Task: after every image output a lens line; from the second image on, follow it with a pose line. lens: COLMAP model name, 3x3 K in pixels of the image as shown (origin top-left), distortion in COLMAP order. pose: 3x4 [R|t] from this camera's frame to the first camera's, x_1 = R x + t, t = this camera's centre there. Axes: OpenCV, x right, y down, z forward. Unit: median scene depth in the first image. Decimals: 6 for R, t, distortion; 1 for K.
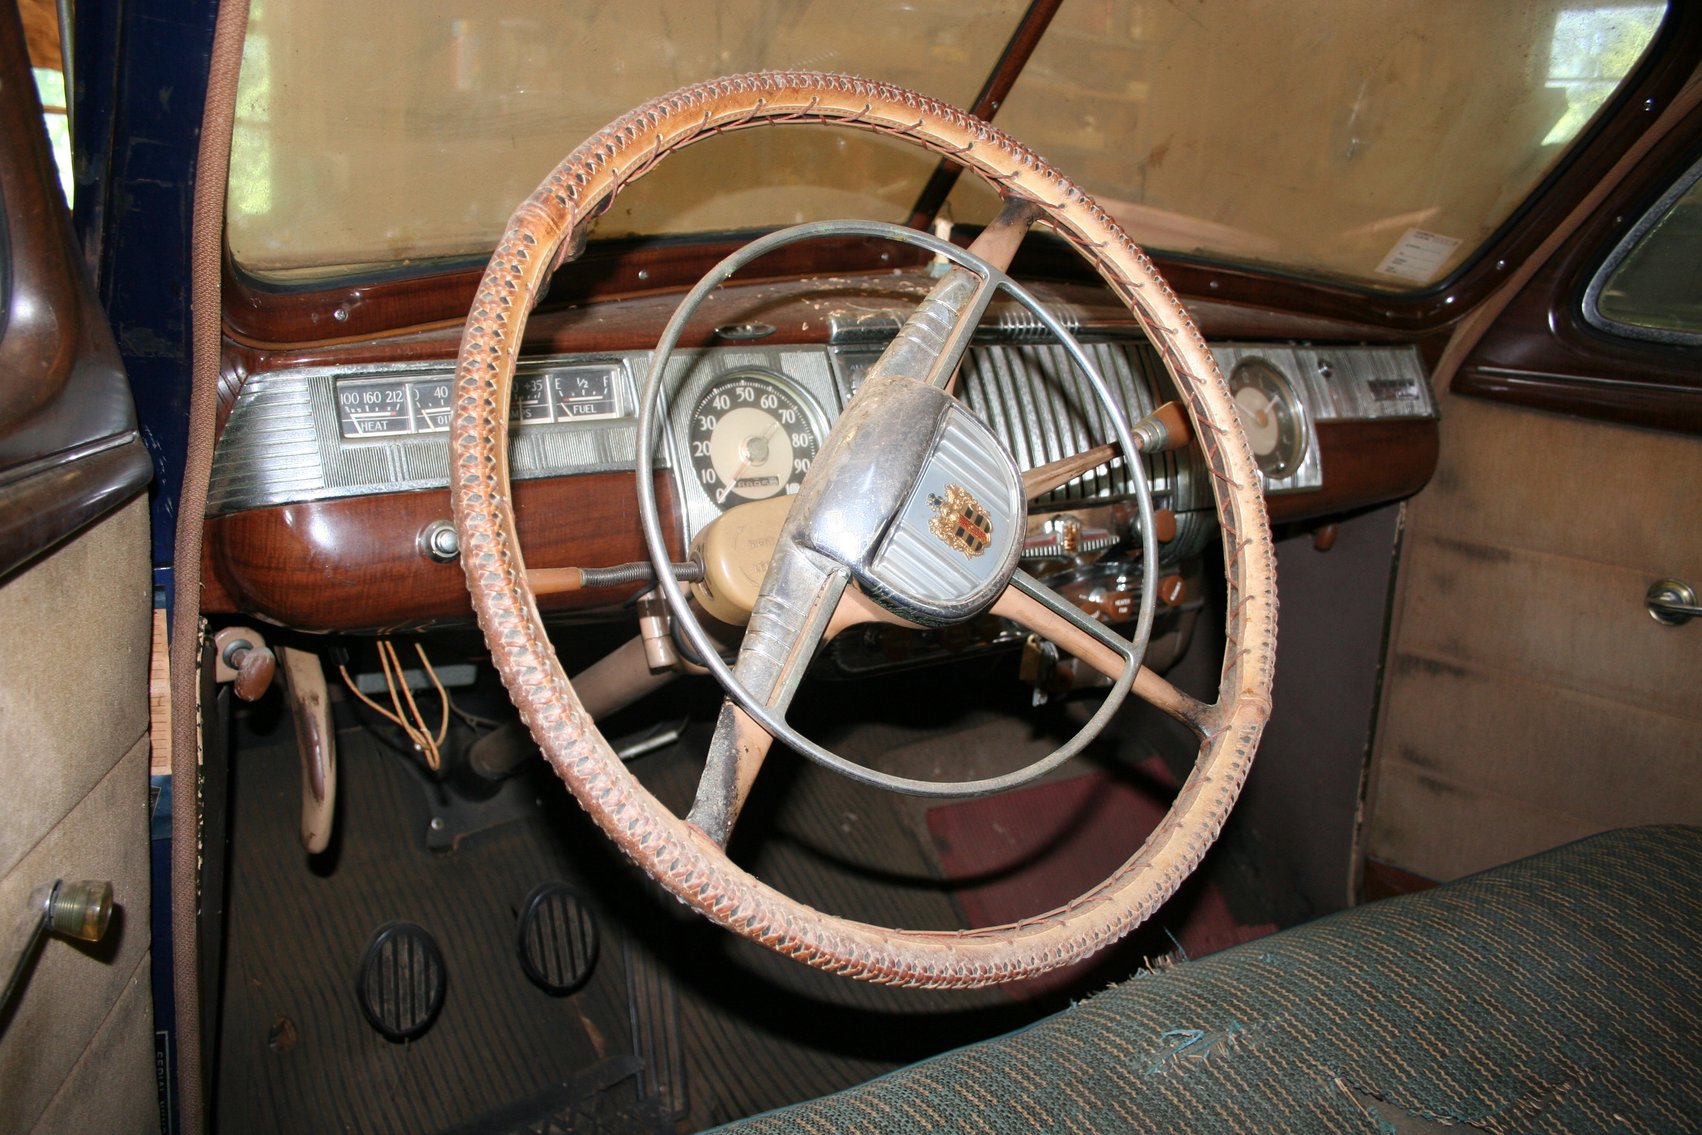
lens RADIAL K [[1426.7, 0, 851.0], [0, 1426.7, 567.5], [0, 0, 1]] dist [-0.152465, 0.153629]
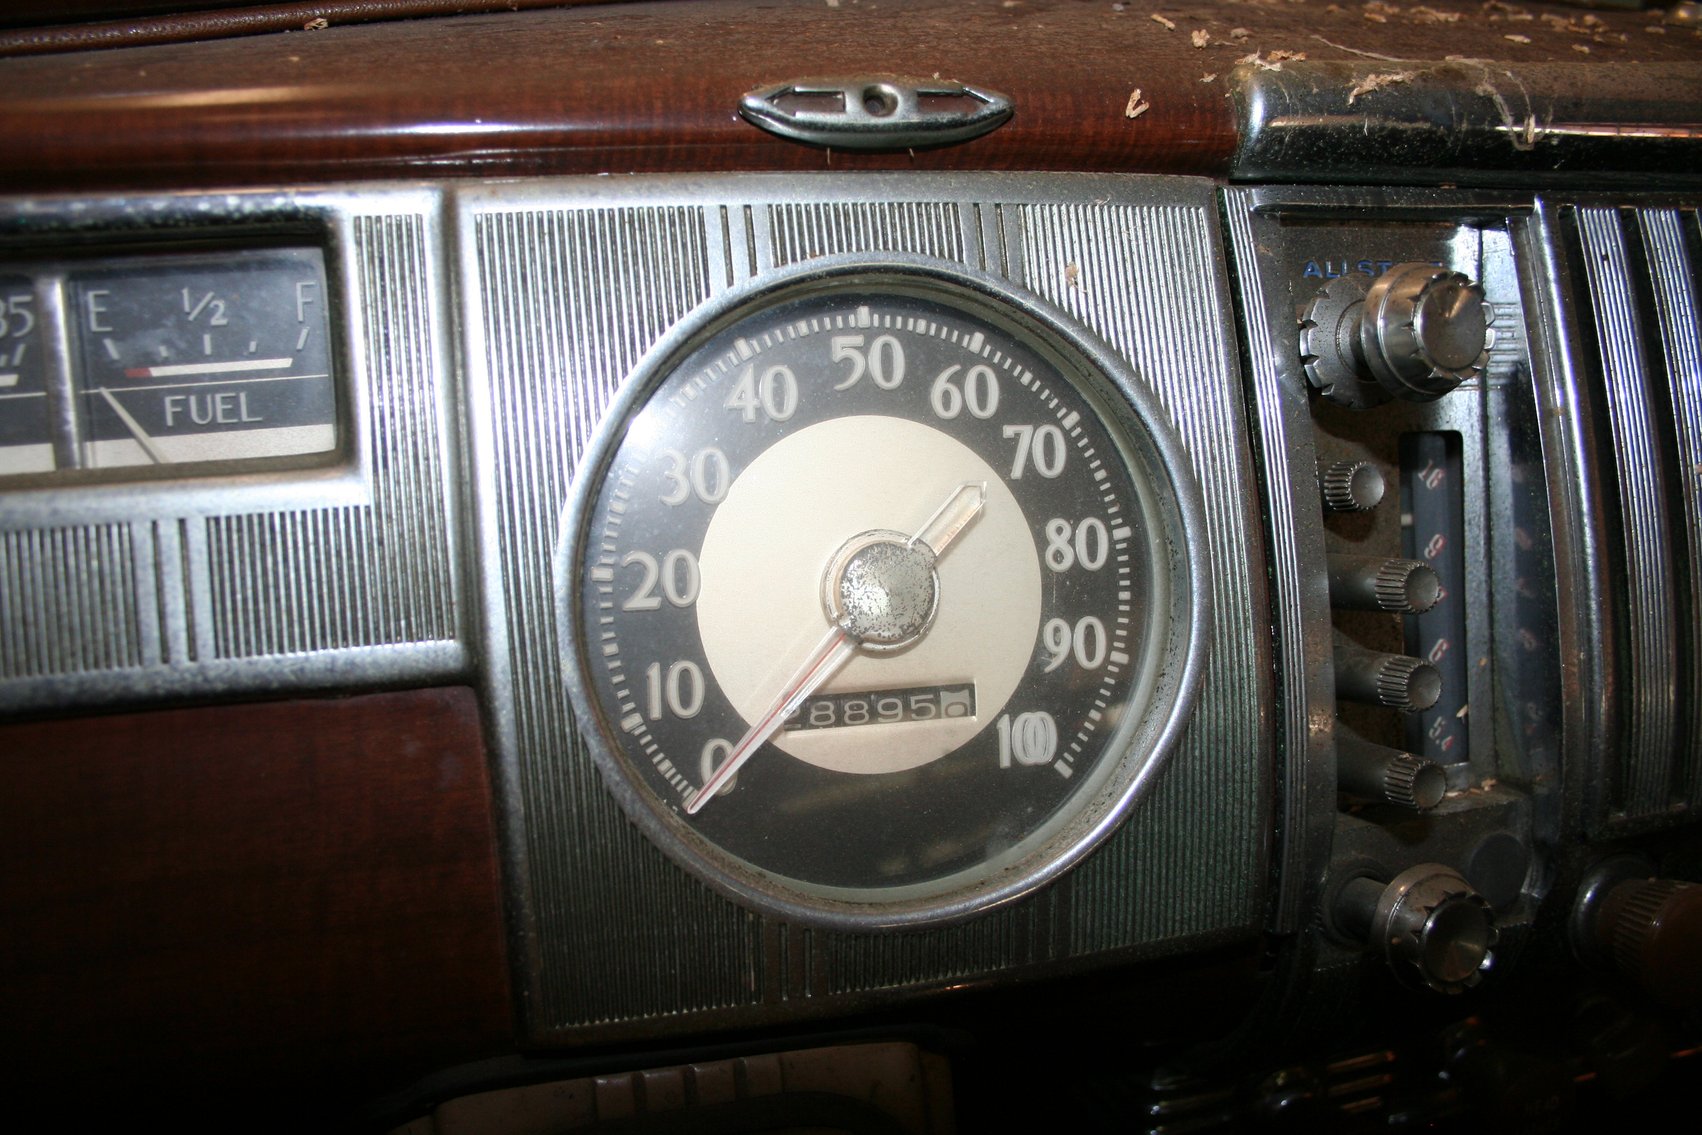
lens RADIAL K [[1426.7, 0, 851.0], [0, 1426.7, 567.5], [0, 0, 1]] dist [-0.152465, 0.153629]
pose [[0.944338, 0.103493, -0.312275, 0.007018], [-0.069500, 0.990564, 0.118118, -0.113822], [0.321553, -0.089840, 0.942620, 0.744234]]
